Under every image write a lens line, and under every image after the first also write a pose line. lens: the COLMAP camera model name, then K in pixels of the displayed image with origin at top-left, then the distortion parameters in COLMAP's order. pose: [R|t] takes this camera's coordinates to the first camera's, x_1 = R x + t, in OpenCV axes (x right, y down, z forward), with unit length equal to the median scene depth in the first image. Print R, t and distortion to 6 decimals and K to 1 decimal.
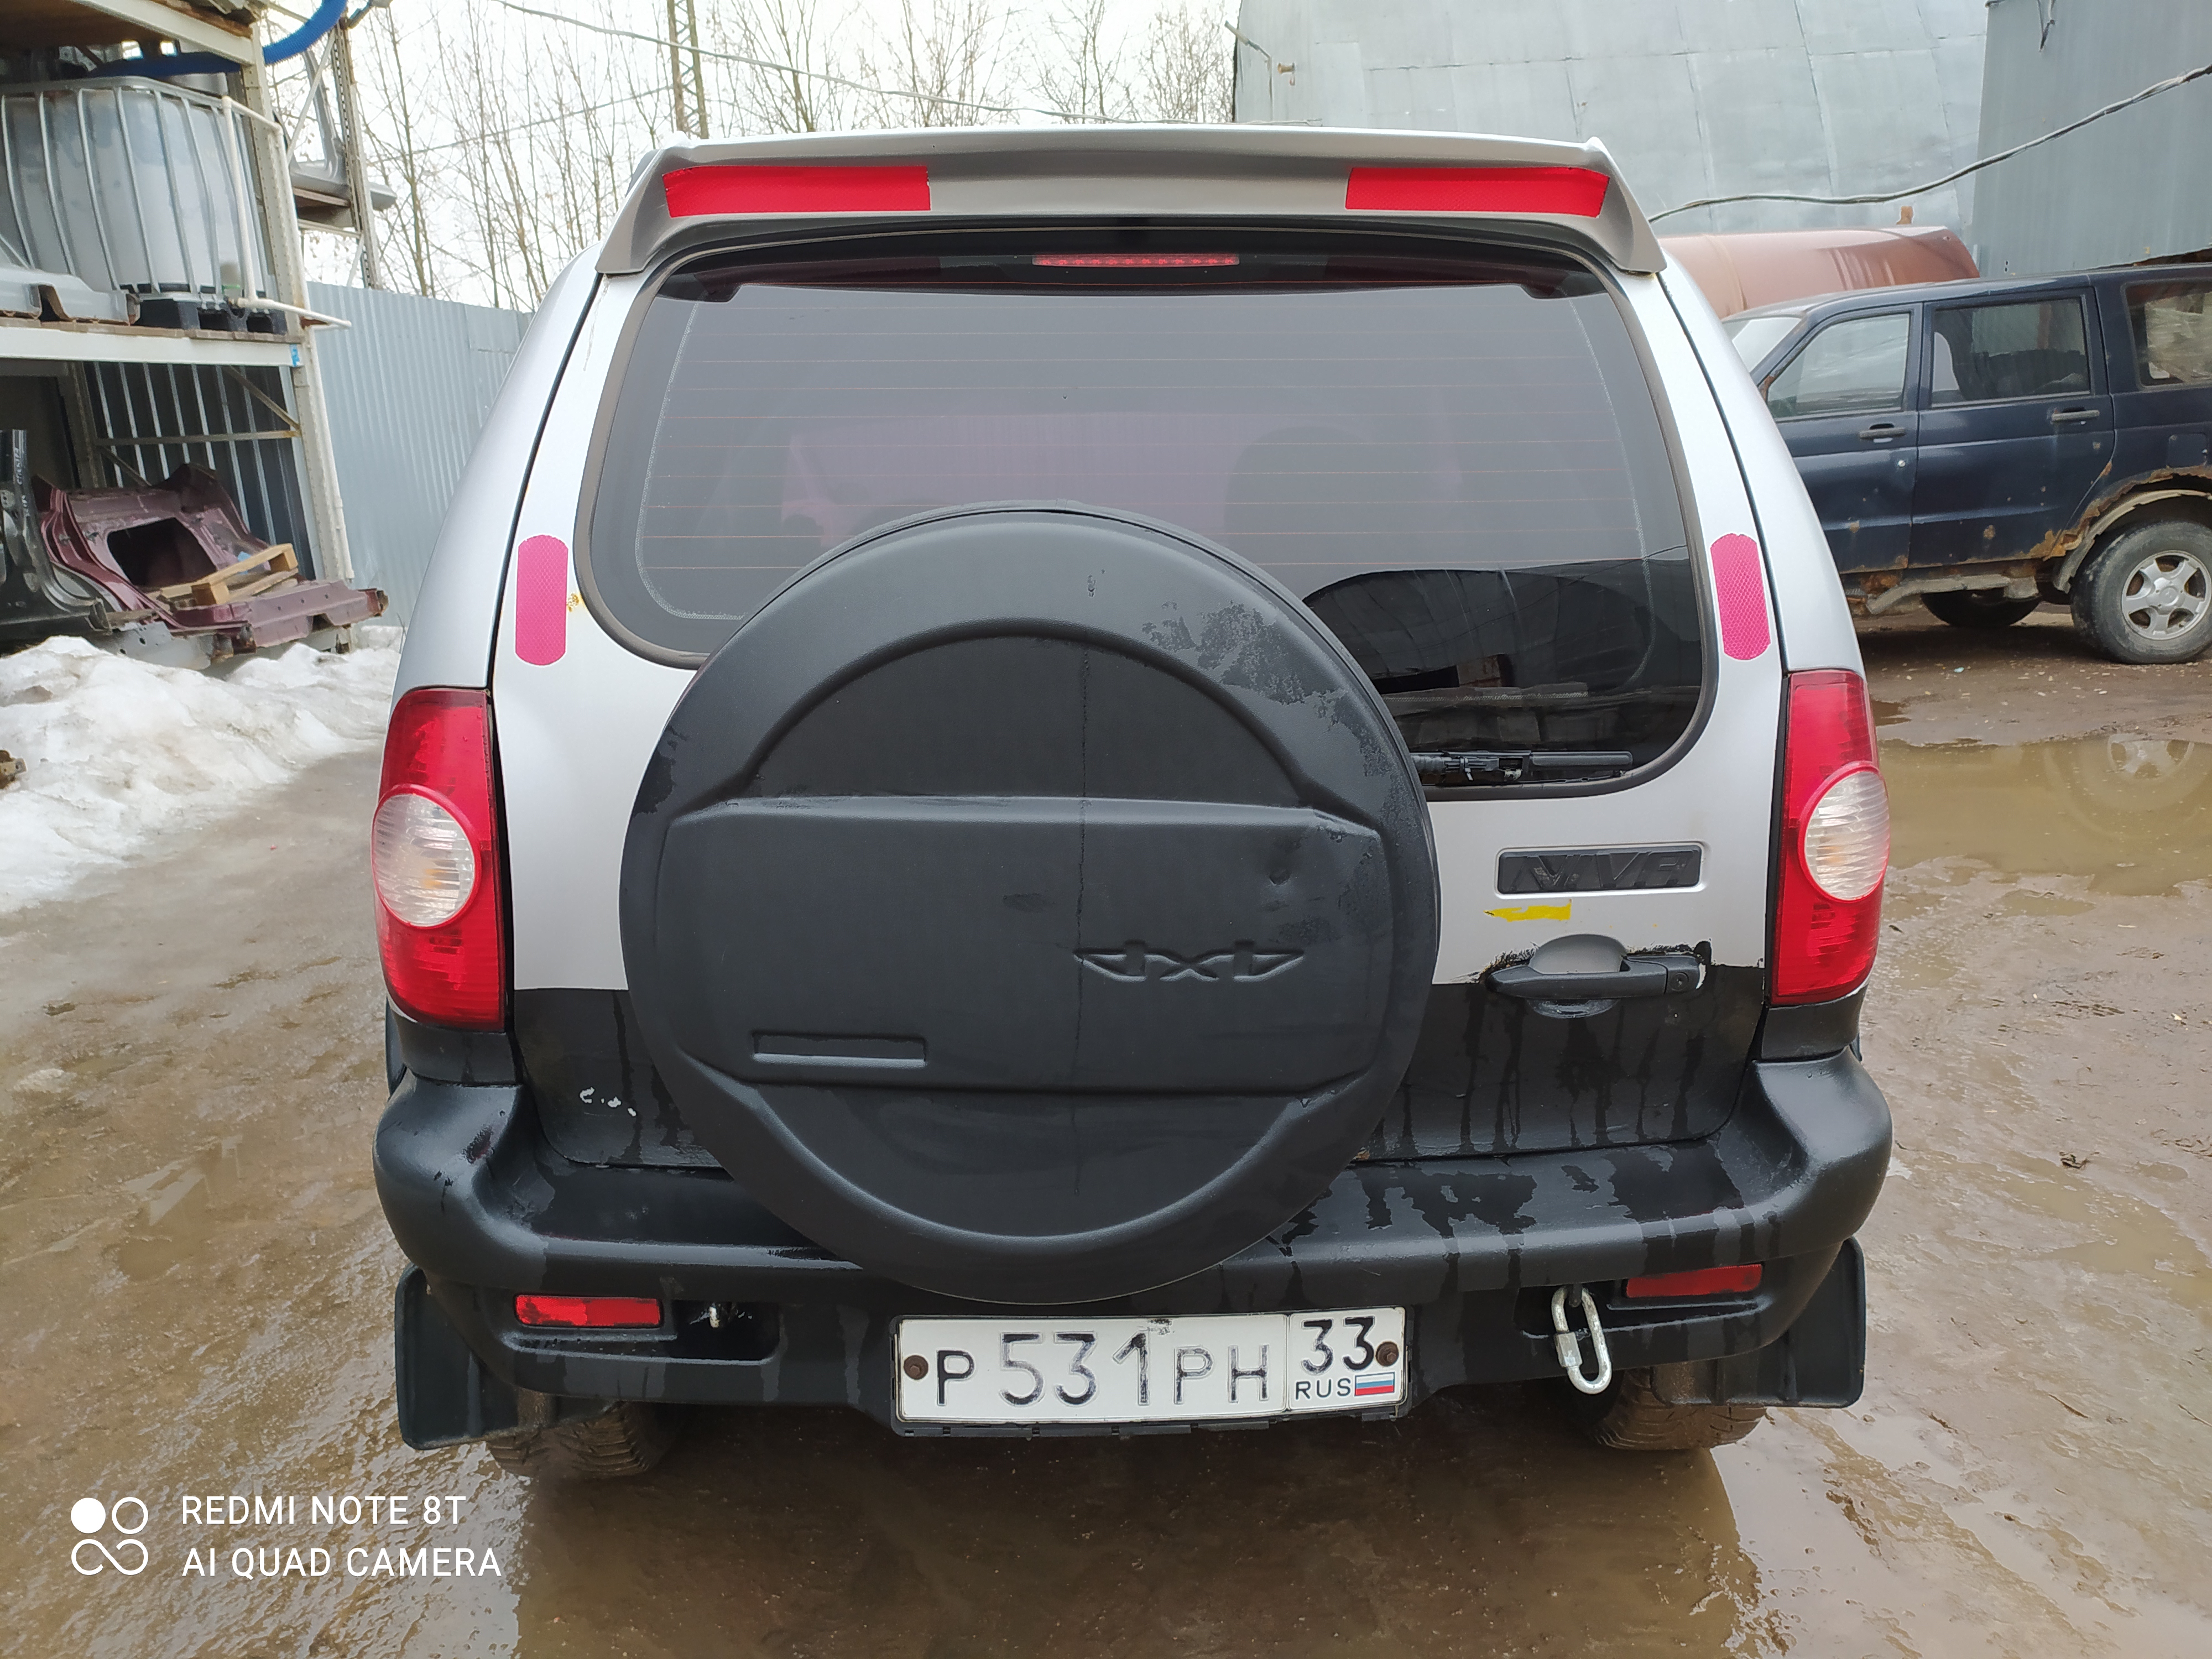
lens RADIAL K [[1643.2, 0, 1106.0], [0, 1643.2, 829.5], [0, 0, 1]] dist [0.046991, -0.040108]
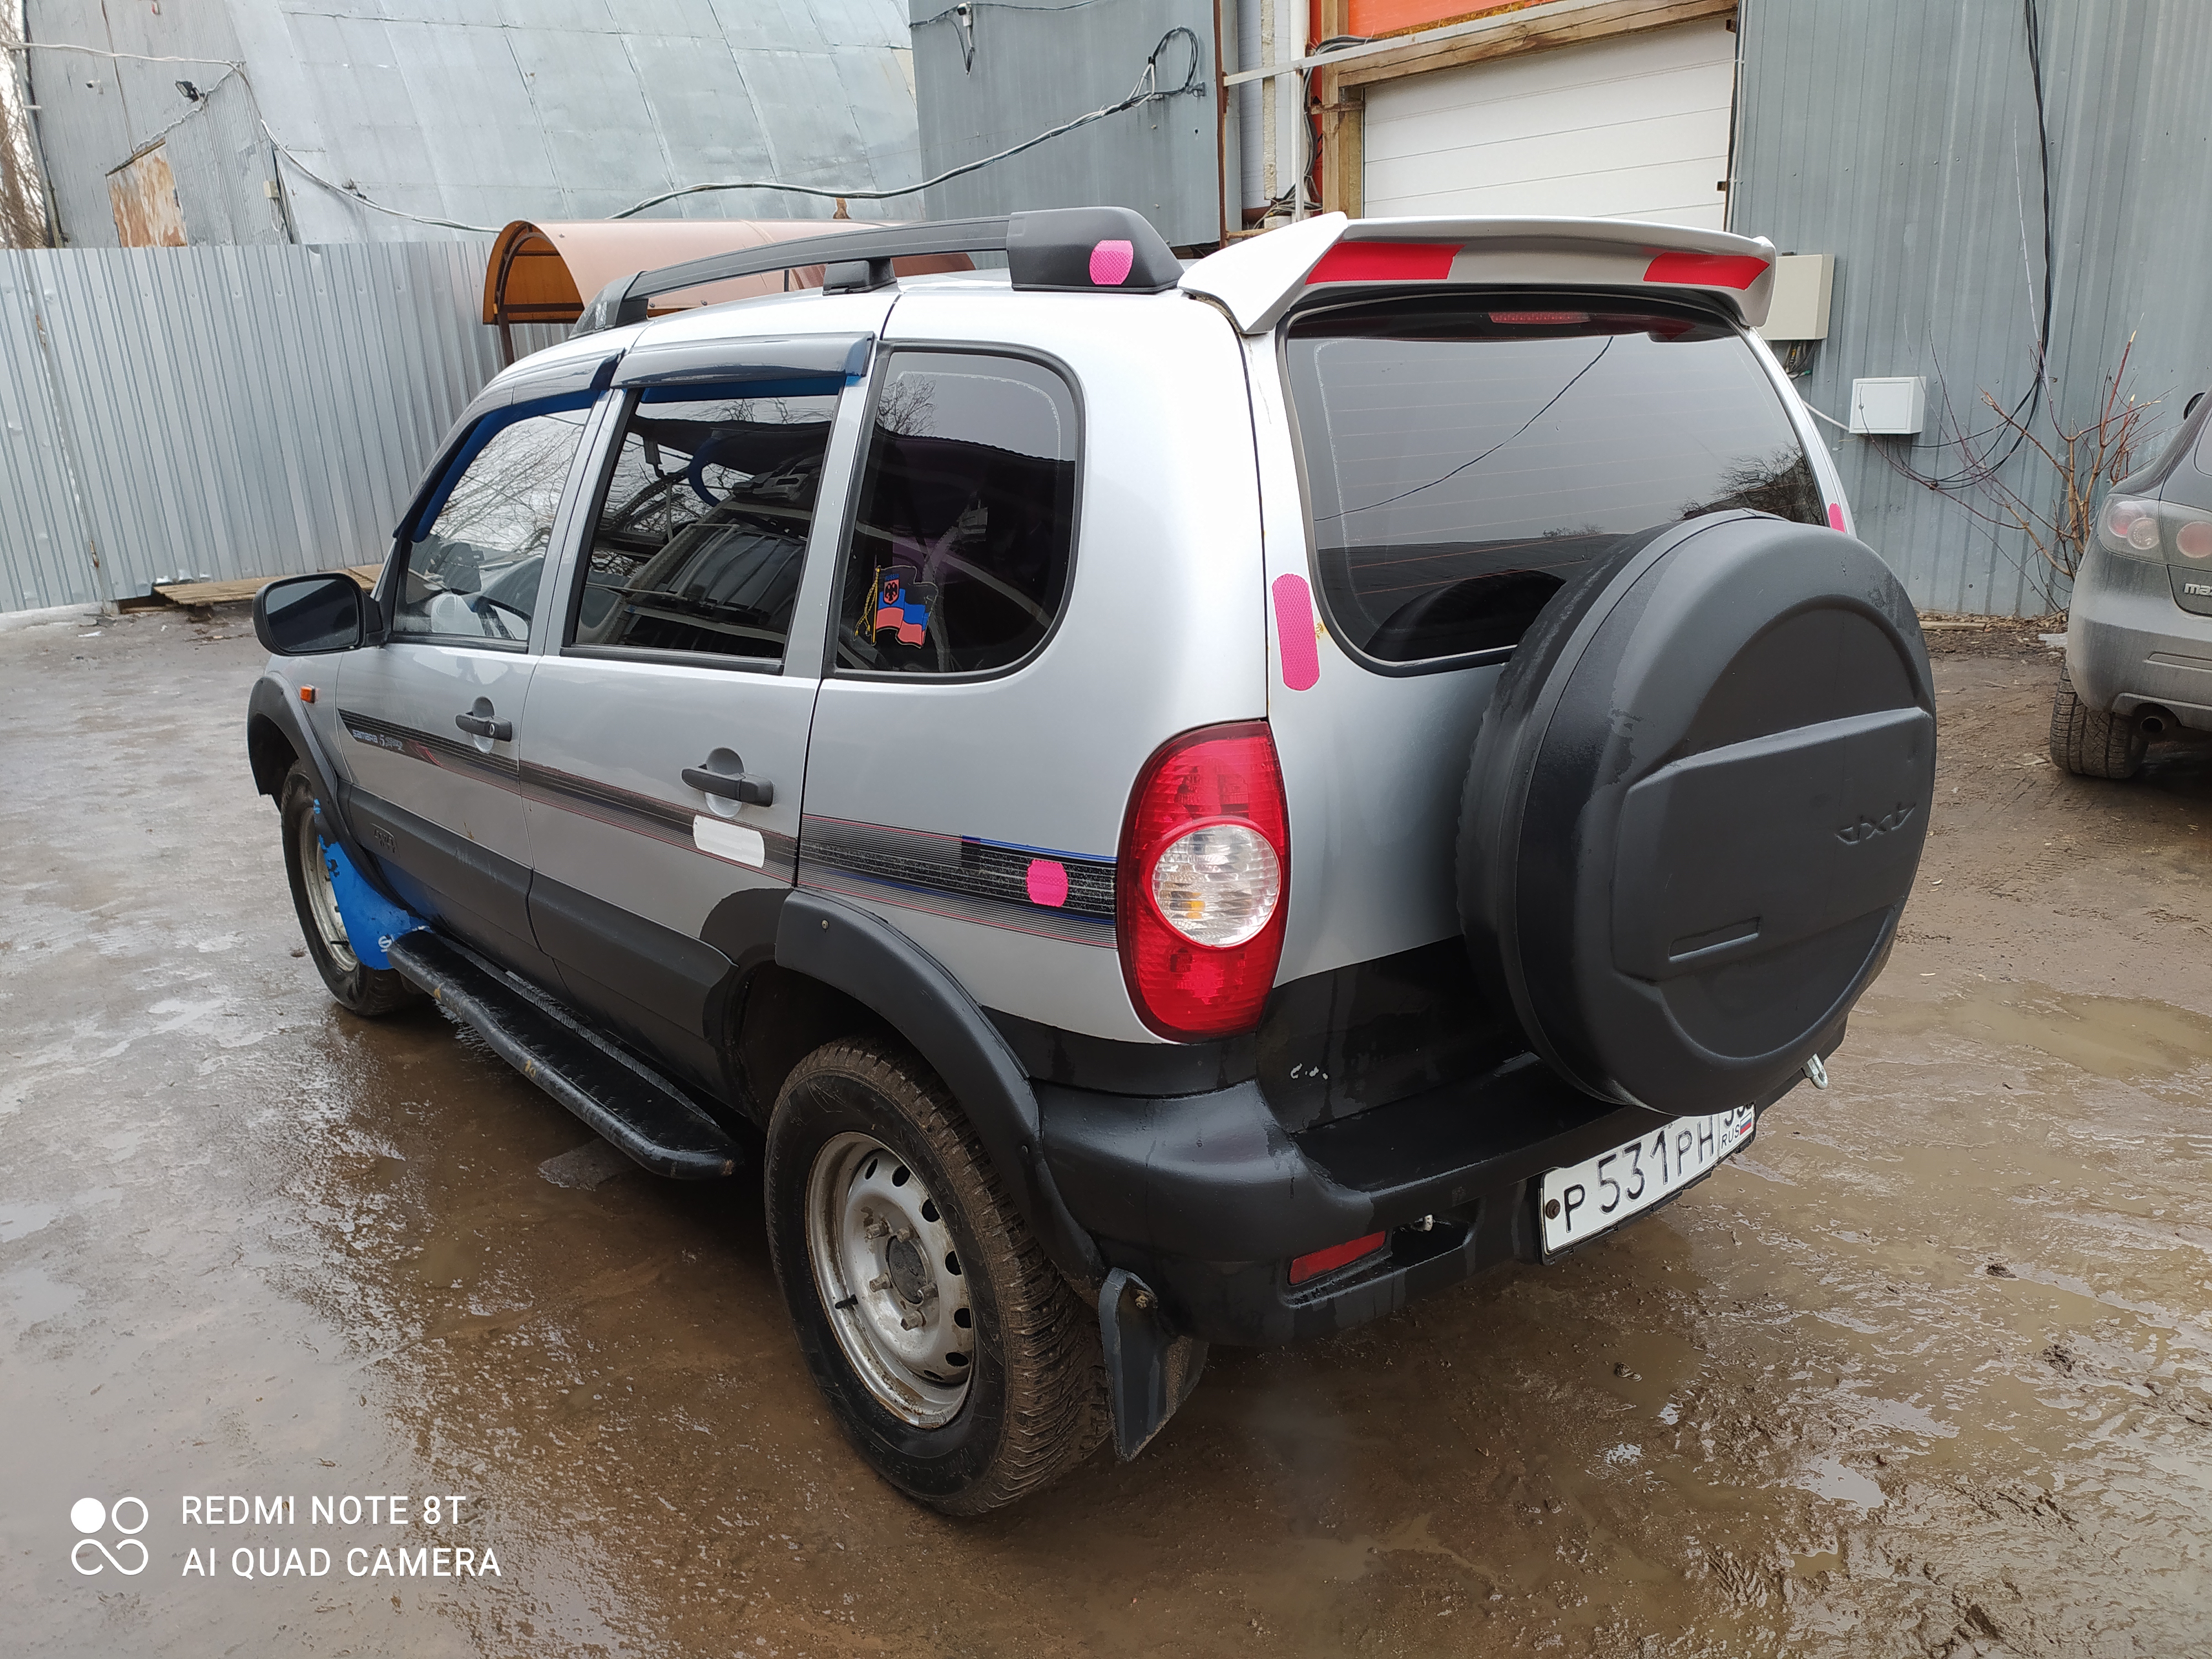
lens RADIAL K [[1616.0, 0, 1104.3], [0, 1616.0, 846.5], [0, 0, 1]] dist [0.047712, -0.043137]
pose [[0.797902, -0.182062, 0.574635, -1.028513], [0.163303, 0.982936, 0.084671, -0.103748], [-0.580245, 0.026280, 0.814018, 0.181082]]
